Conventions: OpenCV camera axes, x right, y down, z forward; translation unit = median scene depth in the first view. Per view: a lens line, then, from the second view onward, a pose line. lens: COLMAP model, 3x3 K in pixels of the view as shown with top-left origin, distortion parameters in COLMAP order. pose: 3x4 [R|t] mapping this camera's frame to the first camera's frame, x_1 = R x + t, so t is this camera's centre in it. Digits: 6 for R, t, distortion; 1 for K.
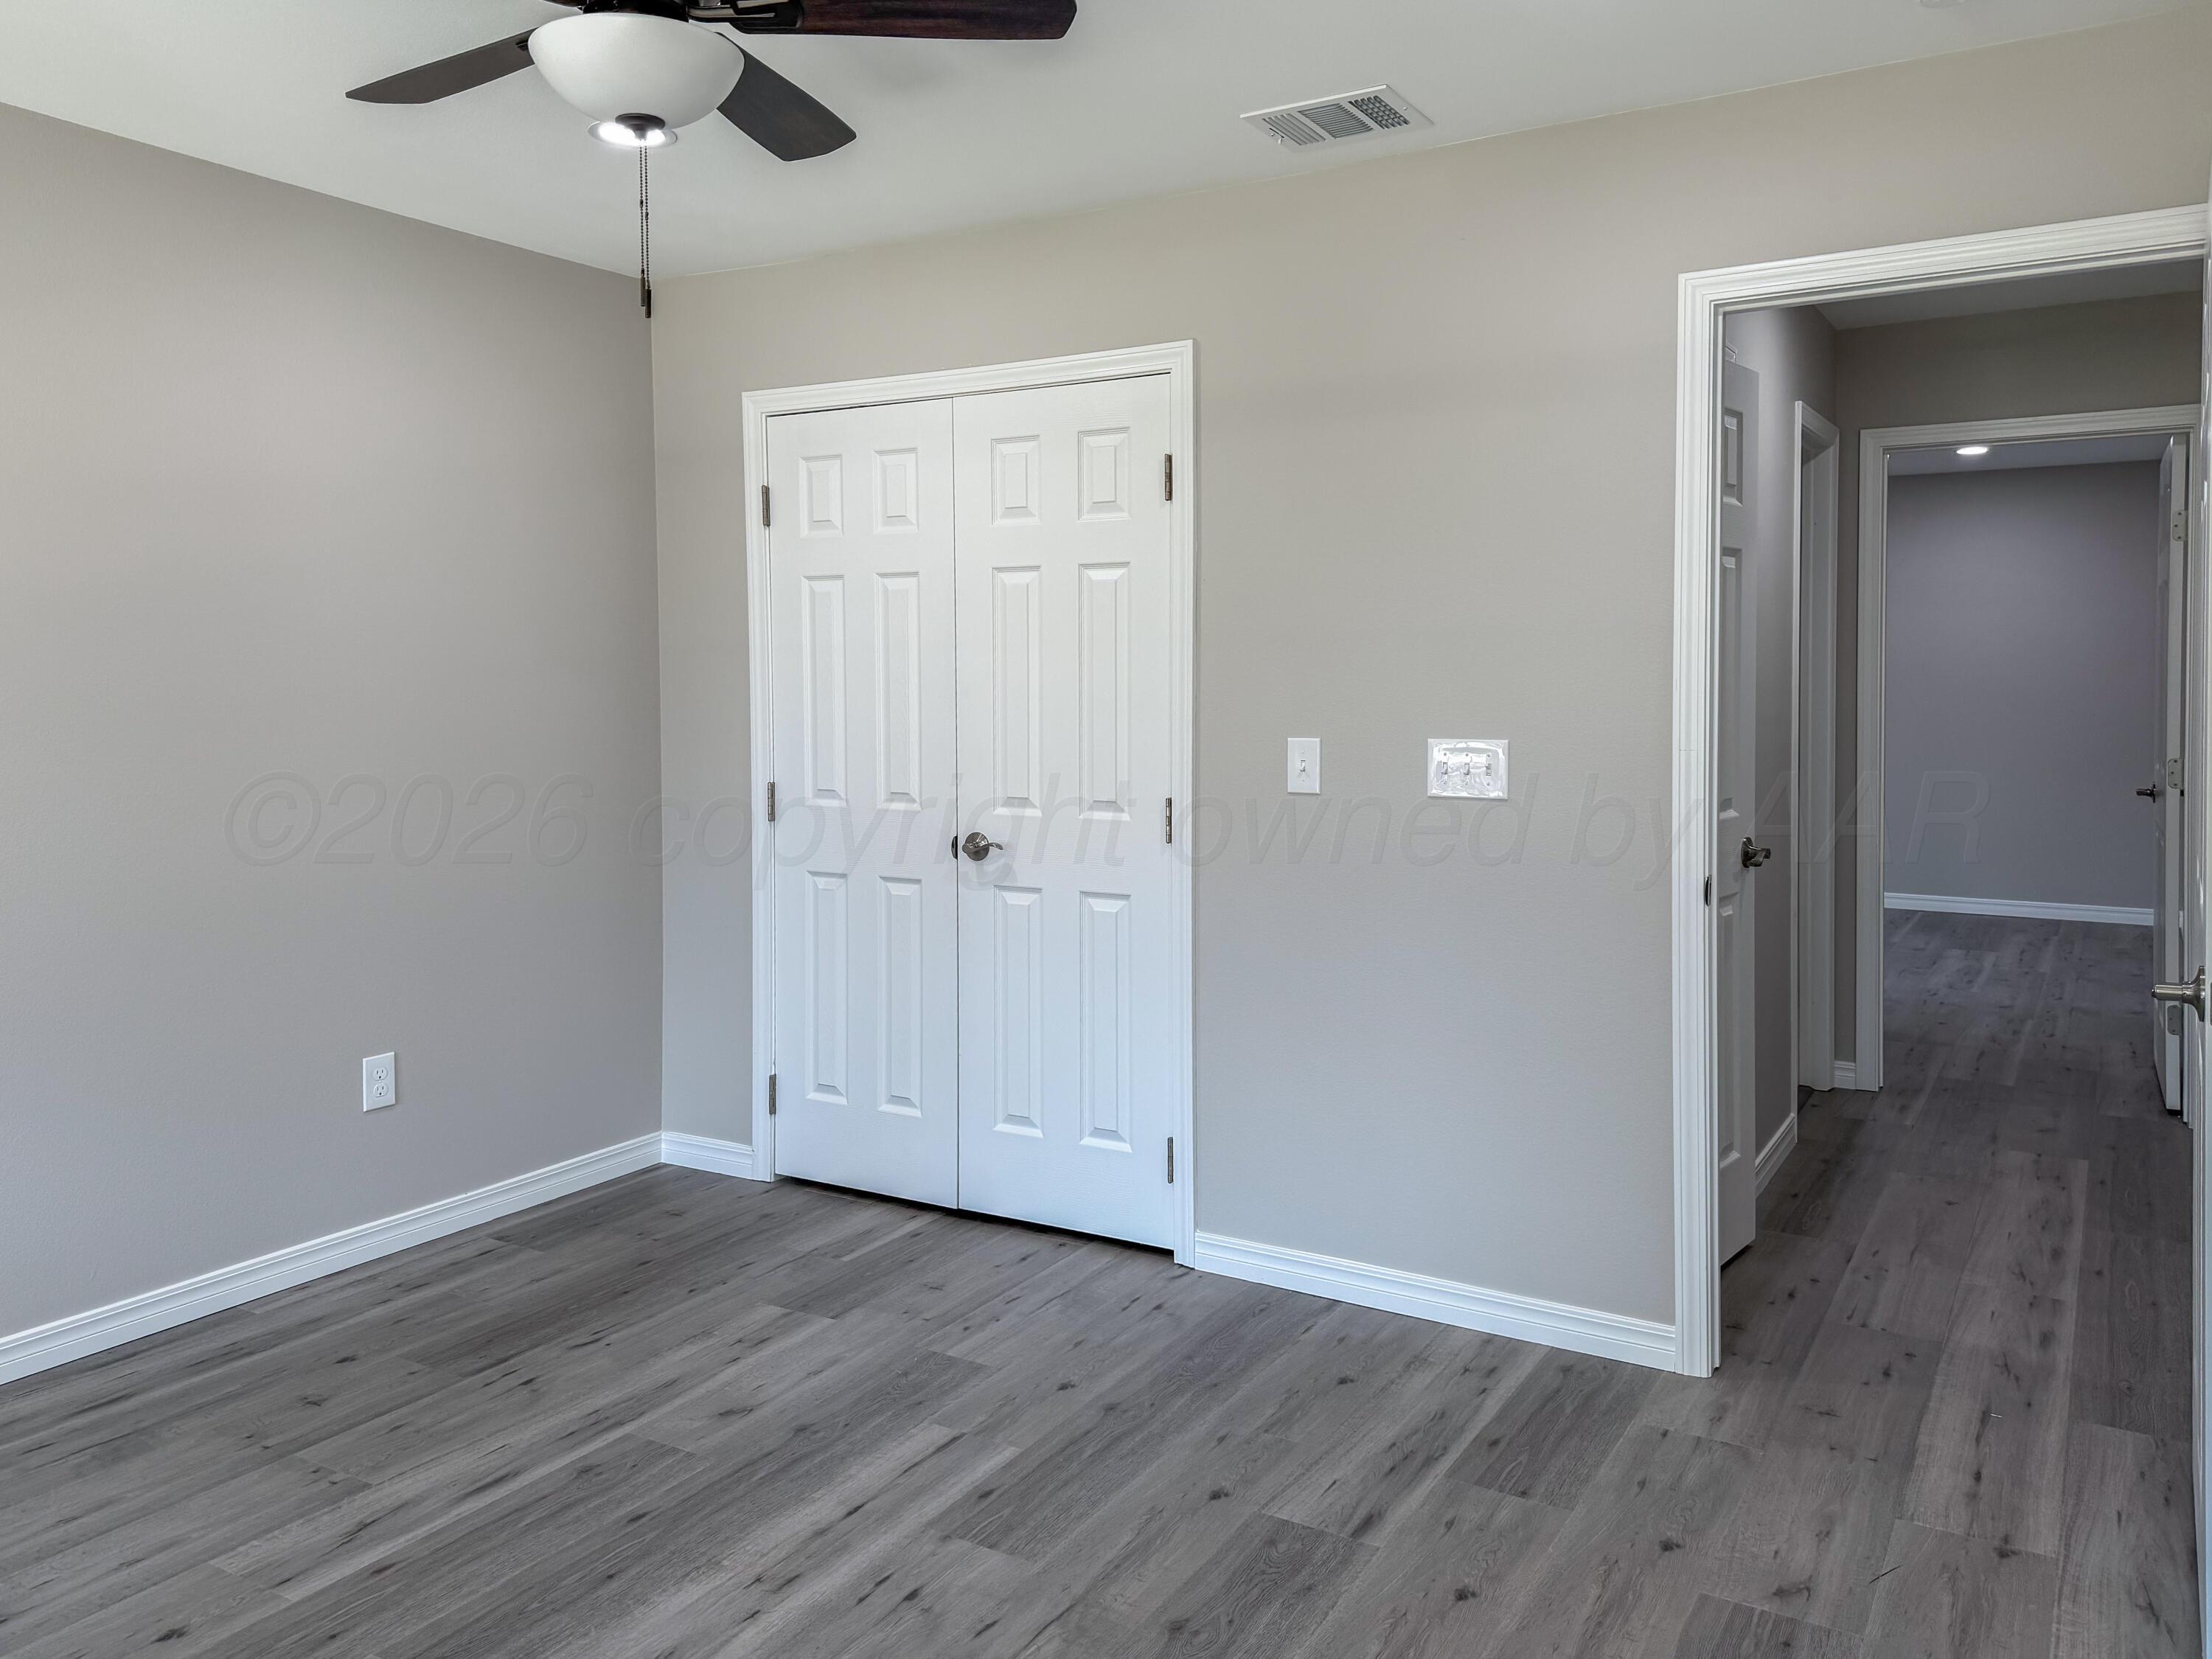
lens RADIAL K [[1547.9, 0, 1102.2], [0, 1547.9, 822.7], [0, 0, 1]] dist [-0.004308, -0.000877]
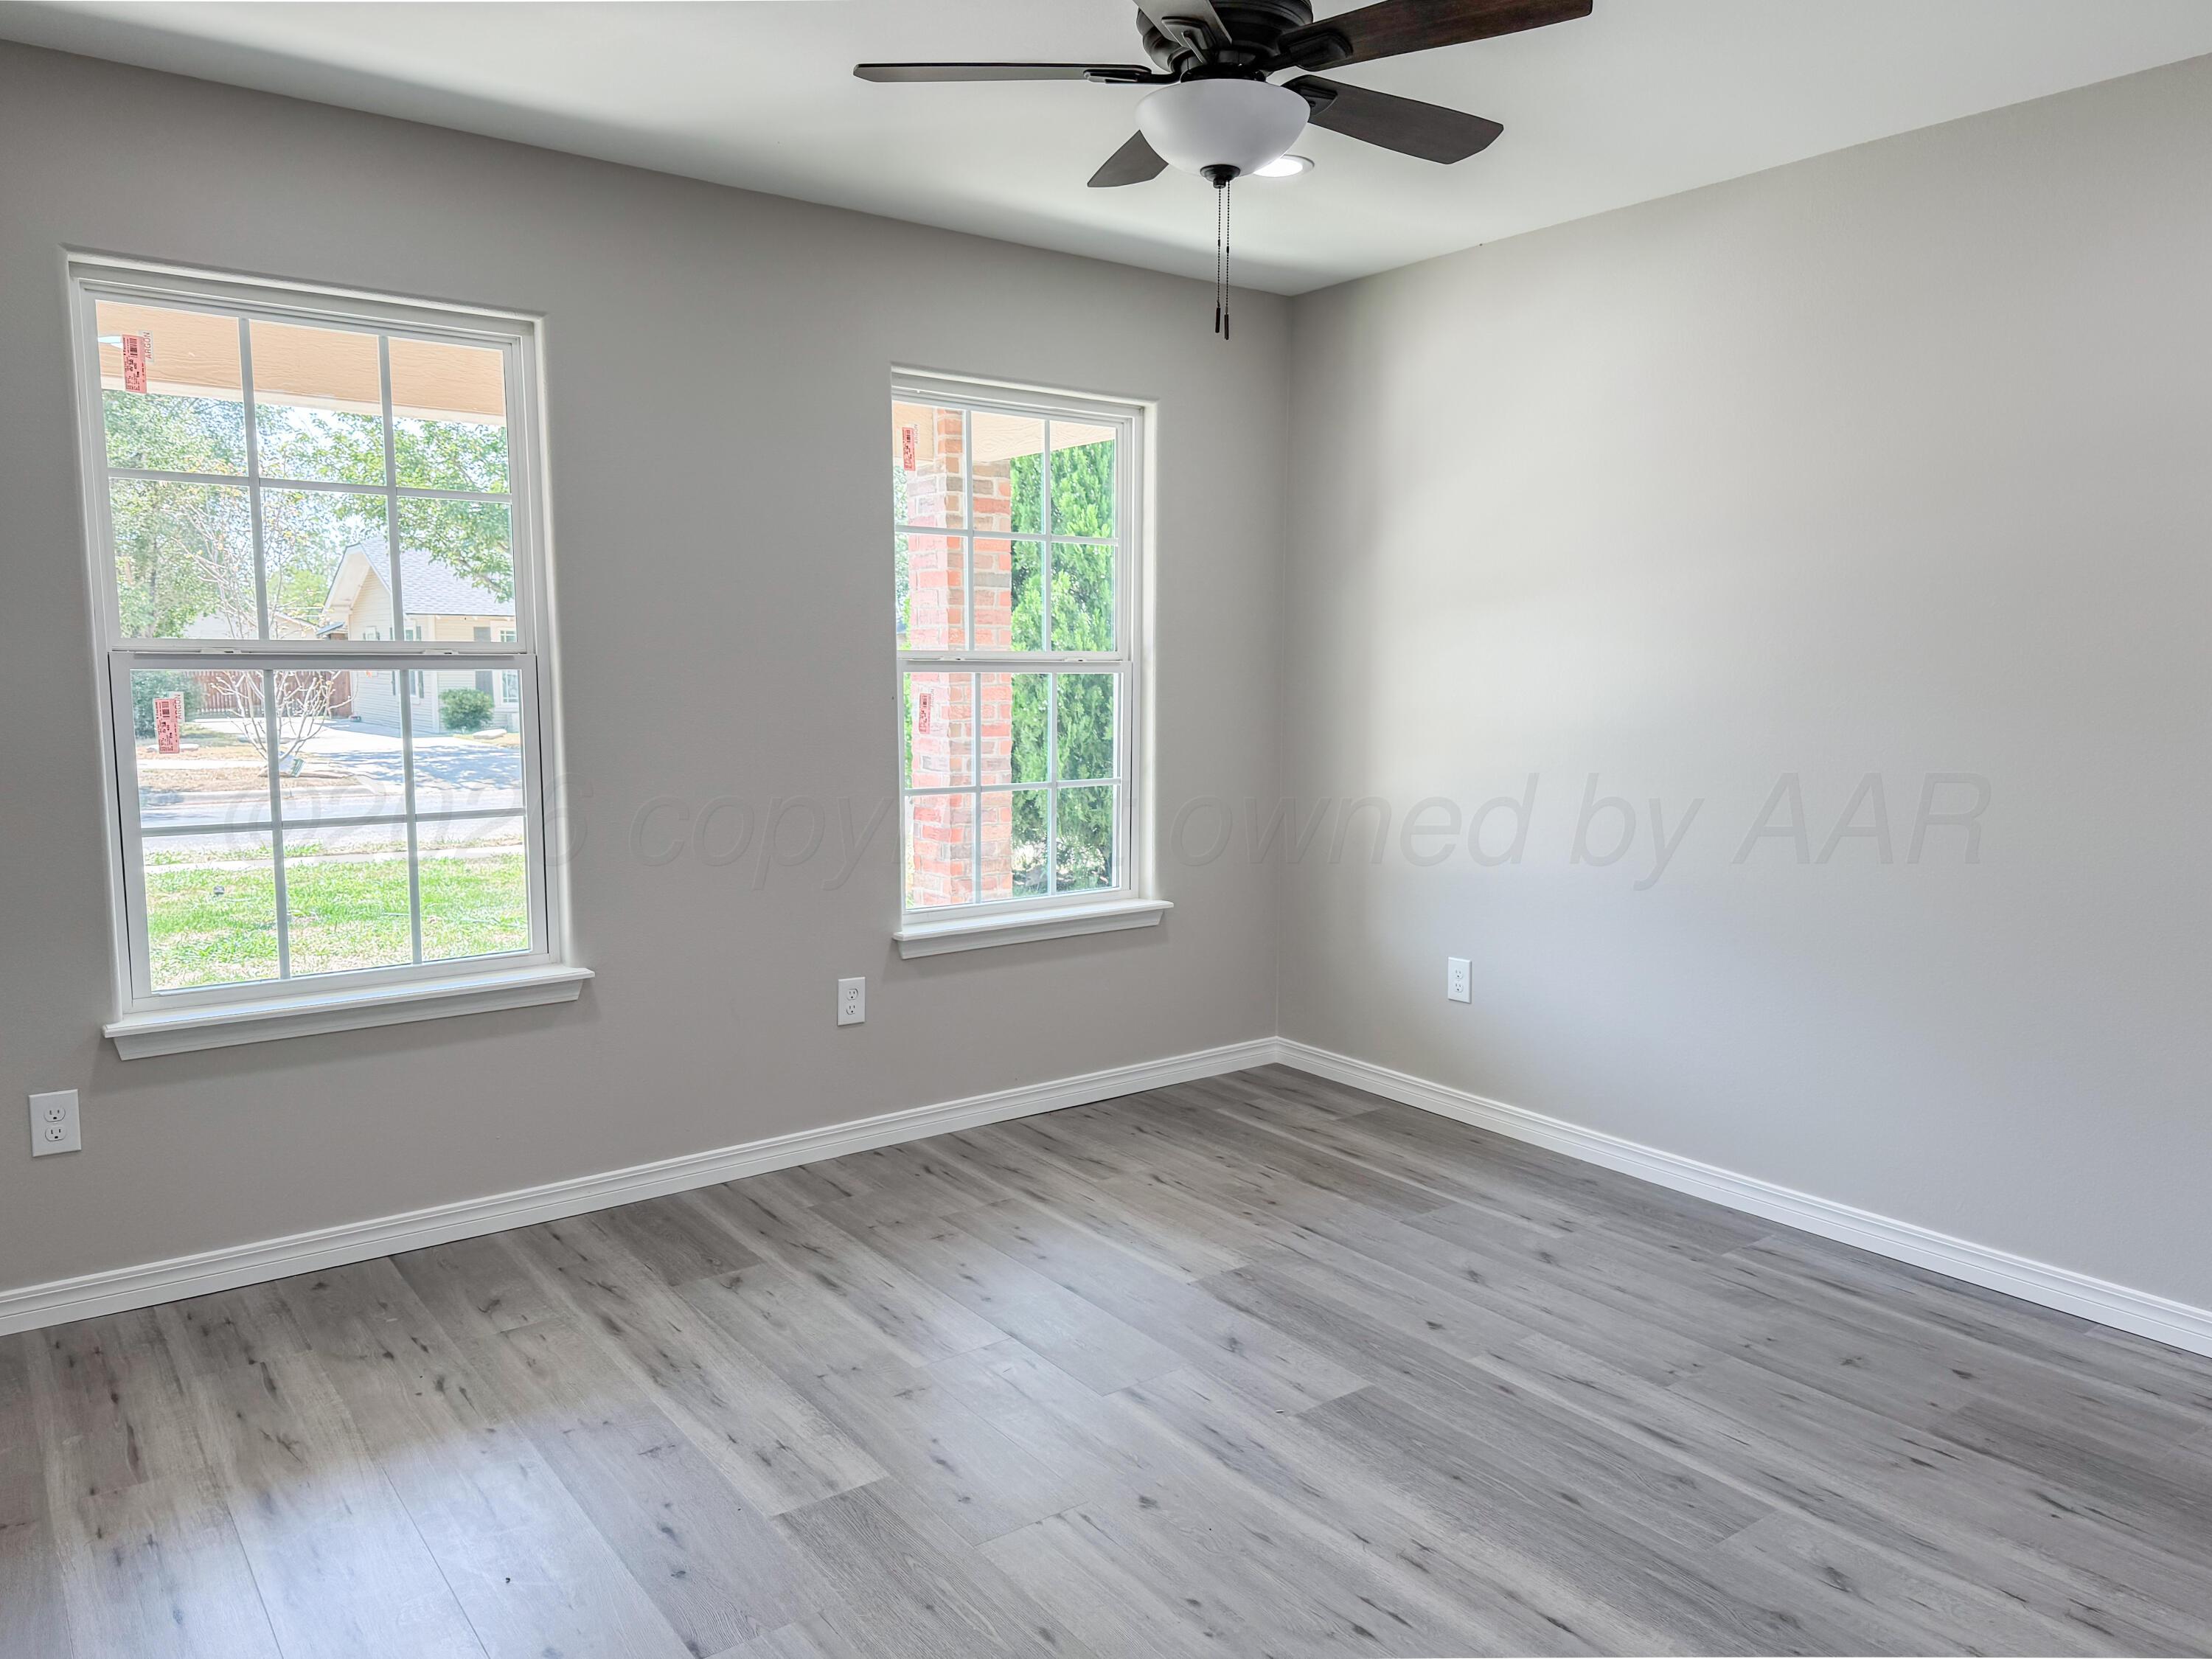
lens RADIAL K [[1547.9, 0, 1104.7], [0, 1547.9, 833.9], [0, 0, 1]] dist [-0.004308, -0.000877]
pose [[-0.364011, 0.105972, -0.925346, 0.583619], [-0.086222, 0.985406, 0.146769, -0.074021], [0.927395, 0.133211, -0.349562, 0.880854]]
